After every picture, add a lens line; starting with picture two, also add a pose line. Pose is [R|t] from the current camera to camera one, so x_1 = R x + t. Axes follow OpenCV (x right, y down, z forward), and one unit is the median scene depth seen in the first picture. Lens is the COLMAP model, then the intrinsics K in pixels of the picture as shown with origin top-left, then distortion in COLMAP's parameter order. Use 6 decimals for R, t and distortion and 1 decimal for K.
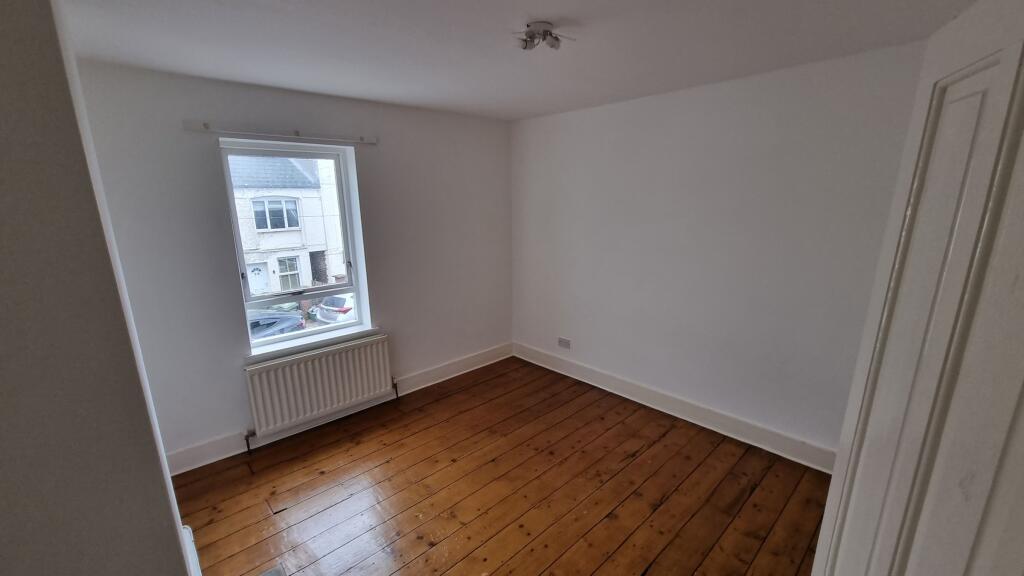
lens RADIAL K [[420.4, 0, 513.2], [0, 420.4, 296.9], [0, 0, 1]] dist [-0.001331, -0.000086]
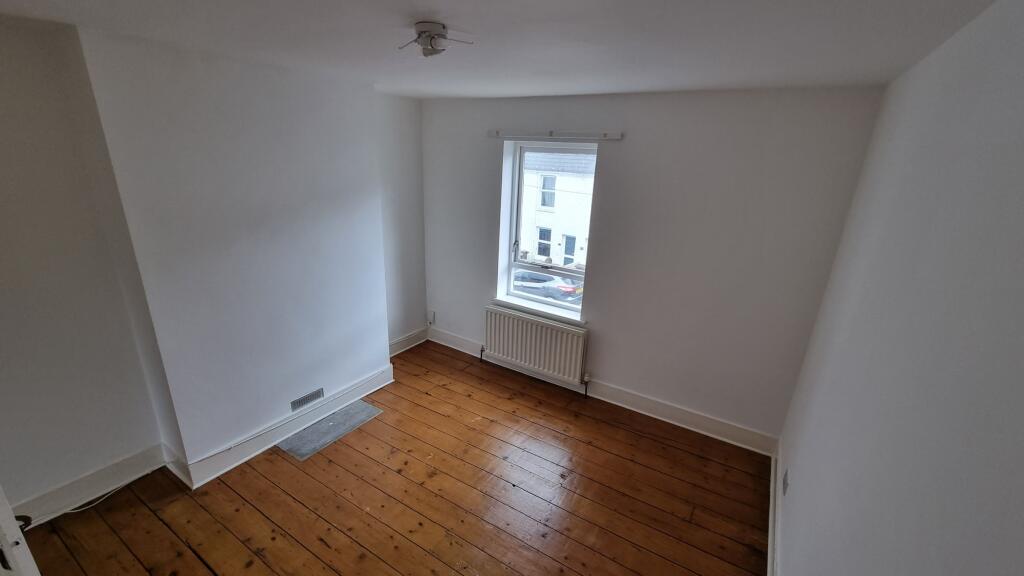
lens RADIAL K [[420.4, 0, 513.2], [0, 420.4, 296.9], [0, 0, 1]] dist [-0.001331, -0.000086]
pose [[0.262489, 0.330219, -0.906672, 0.605997], [-0.274401, 0.926372, 0.257953, -0.223843], [0.925097, 0.181082, 0.333775, 0.550231]]
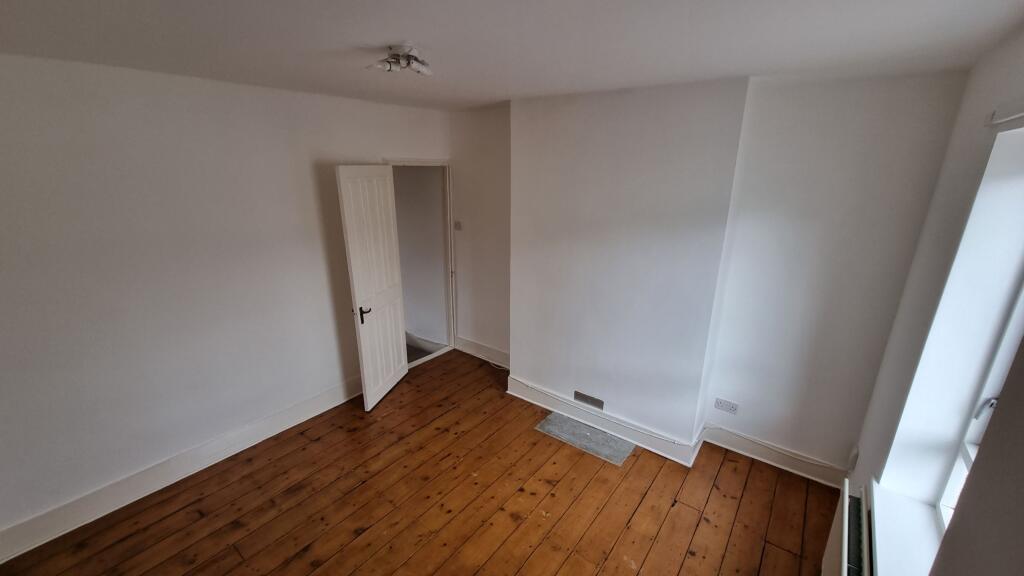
lens RADIAL K [[420.4, 0, 513.2], [0, 420.4, 296.9], [0, 0, 1]] dist [-0.001331, -0.000086]
pose [[-0.985434, 0.058771, -0.159580, -0.003489], [-0.033133, 0.854048, 0.519139, -0.380292], [0.166799, 0.516864, -0.839660, 1.206811]]
